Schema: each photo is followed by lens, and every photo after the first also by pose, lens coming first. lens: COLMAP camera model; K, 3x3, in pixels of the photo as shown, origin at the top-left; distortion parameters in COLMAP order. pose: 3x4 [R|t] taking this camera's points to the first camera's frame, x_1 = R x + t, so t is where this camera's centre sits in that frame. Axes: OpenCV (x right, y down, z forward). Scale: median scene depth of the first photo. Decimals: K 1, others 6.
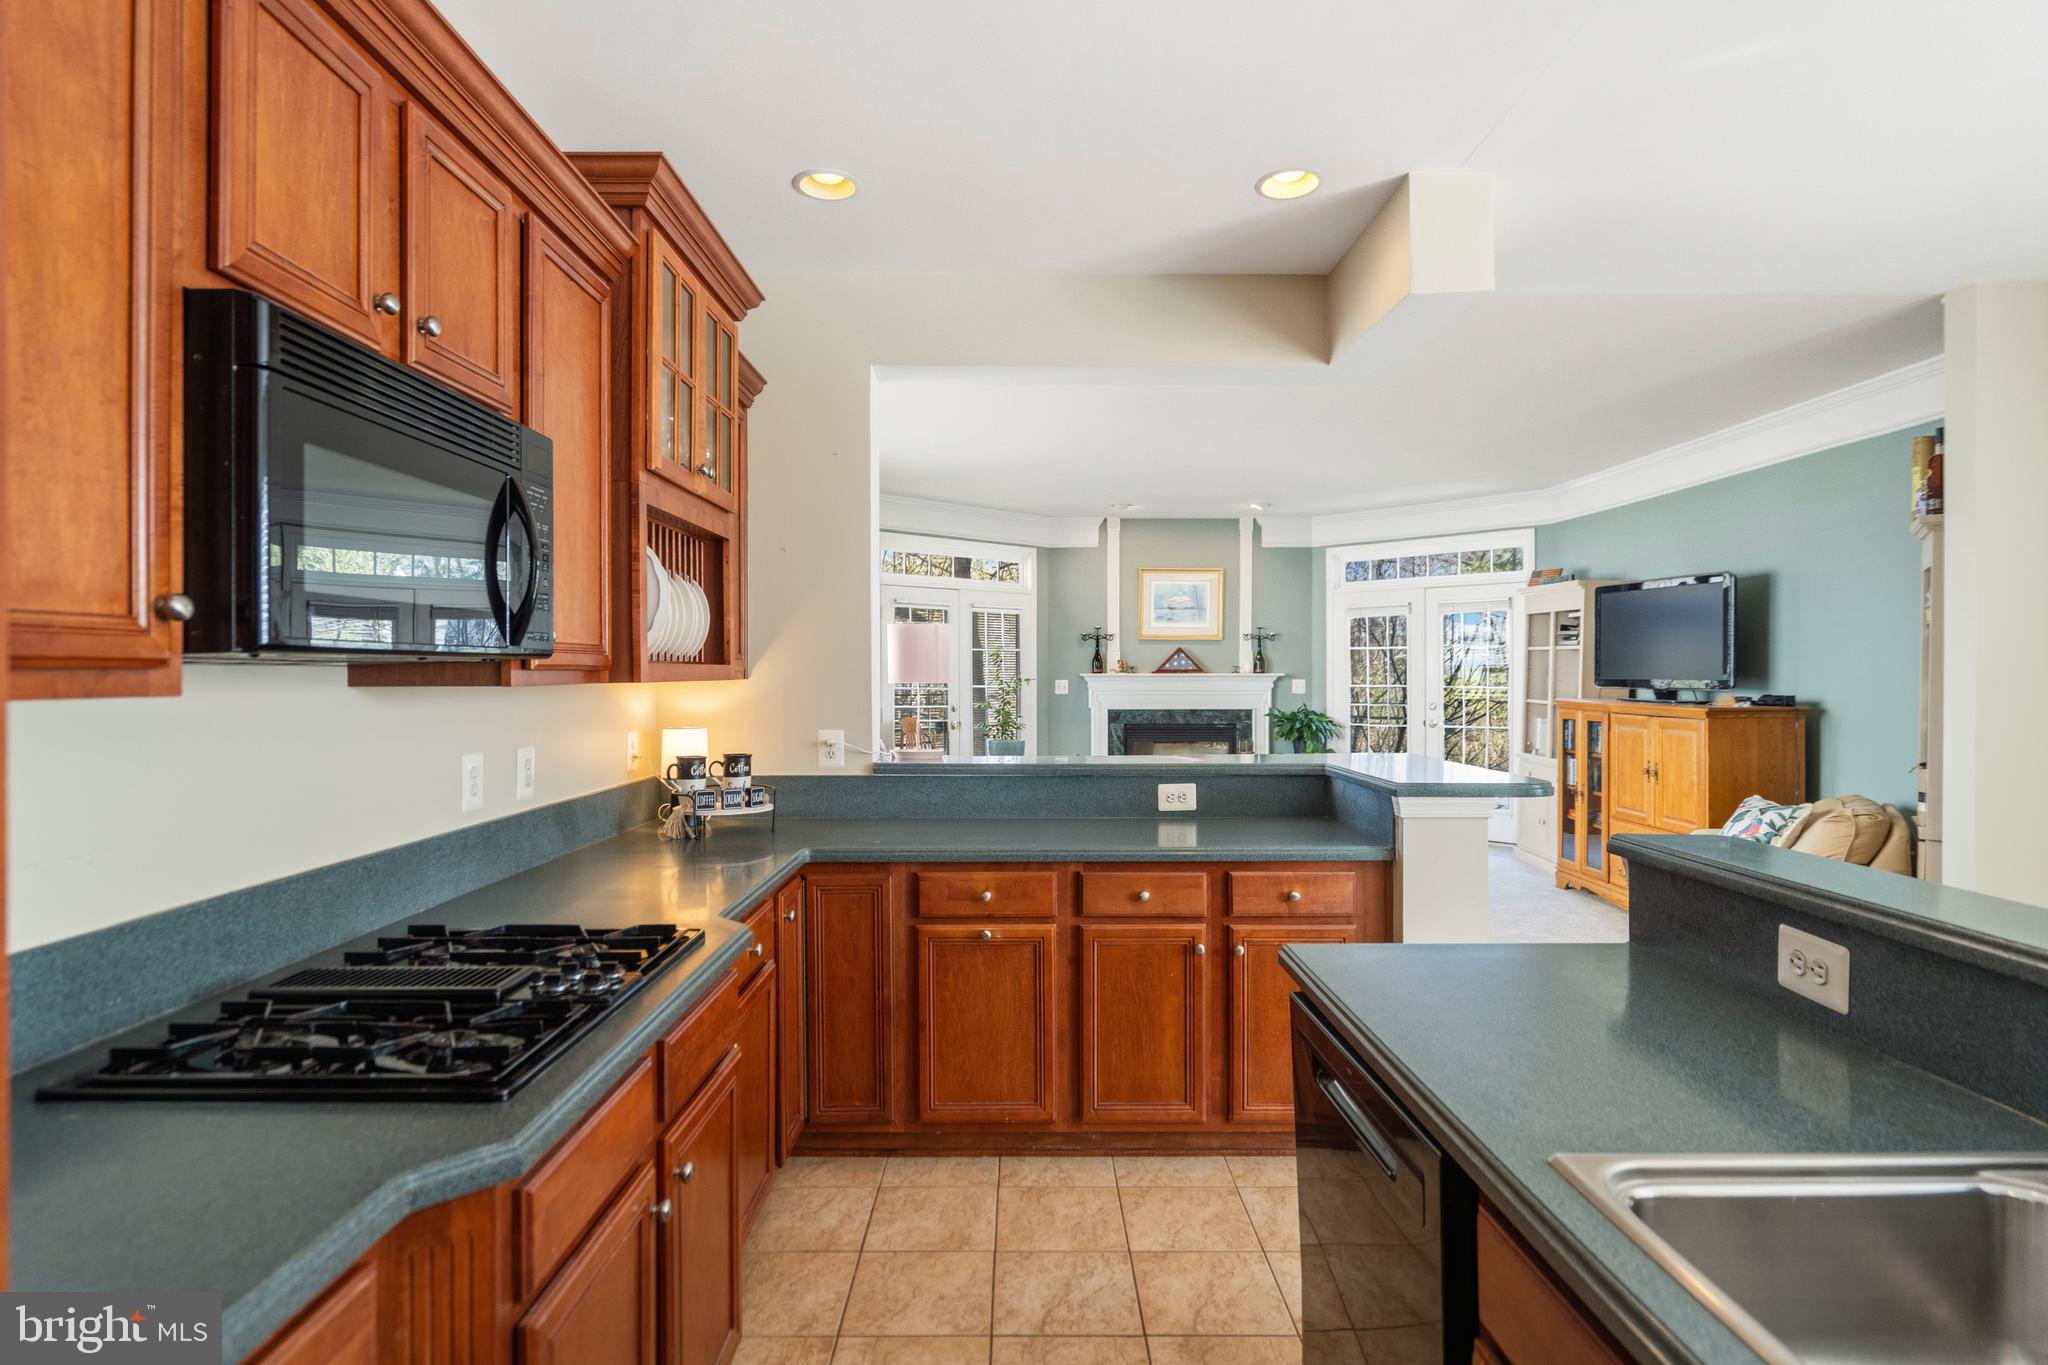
lens RADIAL K [[1071.0, 0, 1007.7], [0, 1071.0, 666.3], [0, 0, 1]] dist [0.001832, 0.000516]
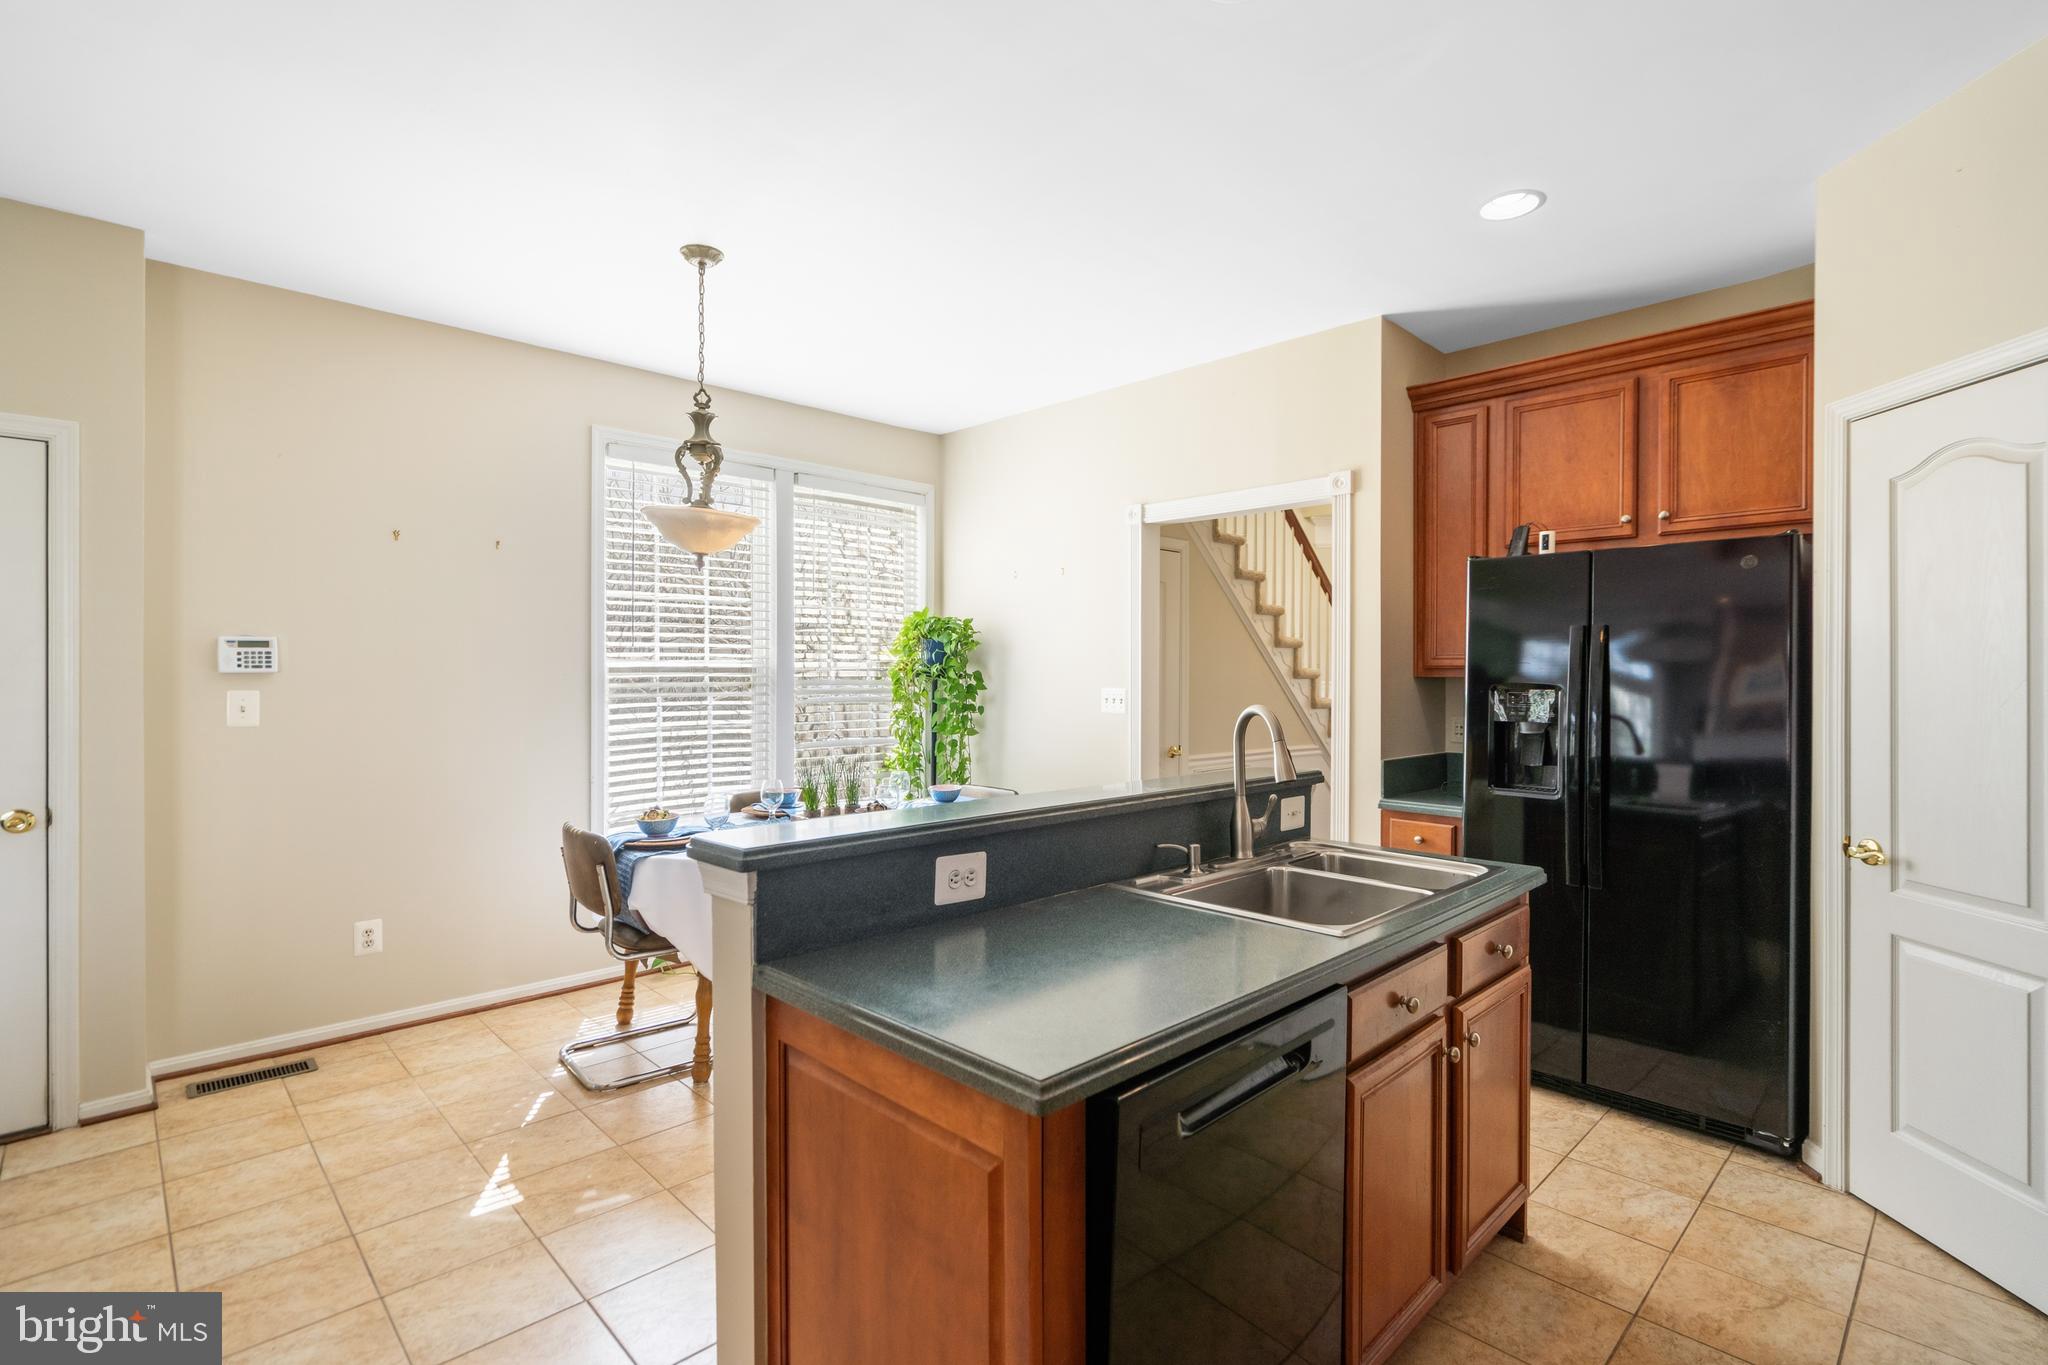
lens RADIAL K [[954.3, 0, 1034.4], [0, 954.3, 677.3], [0, 0, 1]] dist [-0.007526, 0.000421]
pose [[-0.700468, -0.001122, 0.713683, -0.032247], [-0.002203, 0.999997, -0.000590, 0.003463], [-0.713680, -0.001985, -0.700469, 0.295663]]
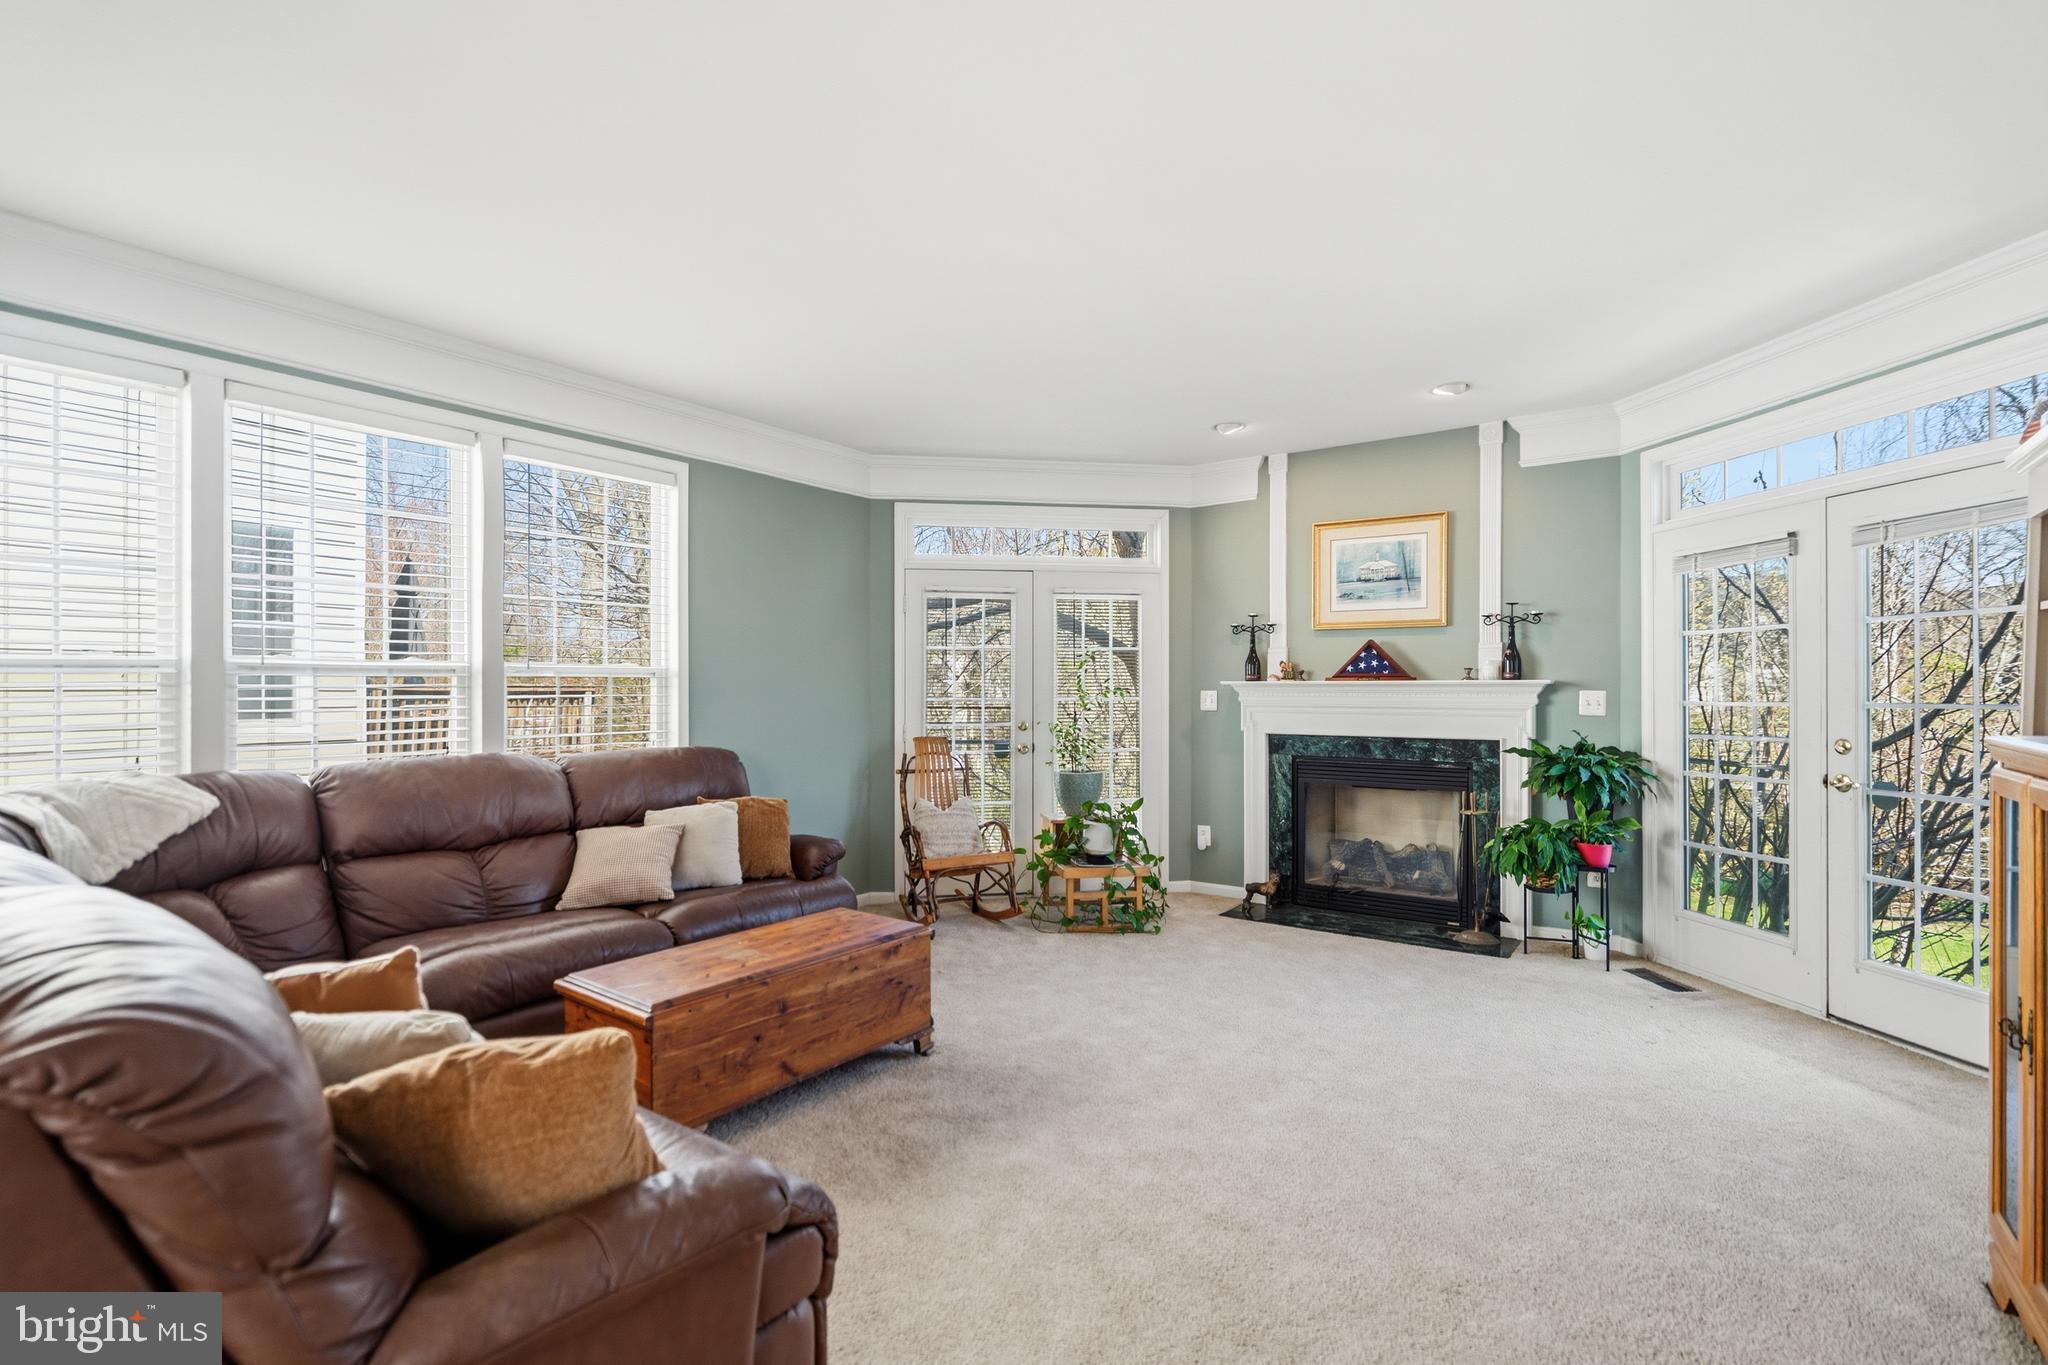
lens RADIAL K [[949.2, 0, 1011.2], [0, 949.2, 676.9], [0, 0, 1]] dist [-0.009225, 0.000847]
pose [[0.813583, -0.006199, -0.581416, 0.323532], [0.000568, 0.999951, -0.009865, 0.010203], [0.581449, 0.007696, 0.813546, 0.421354]]
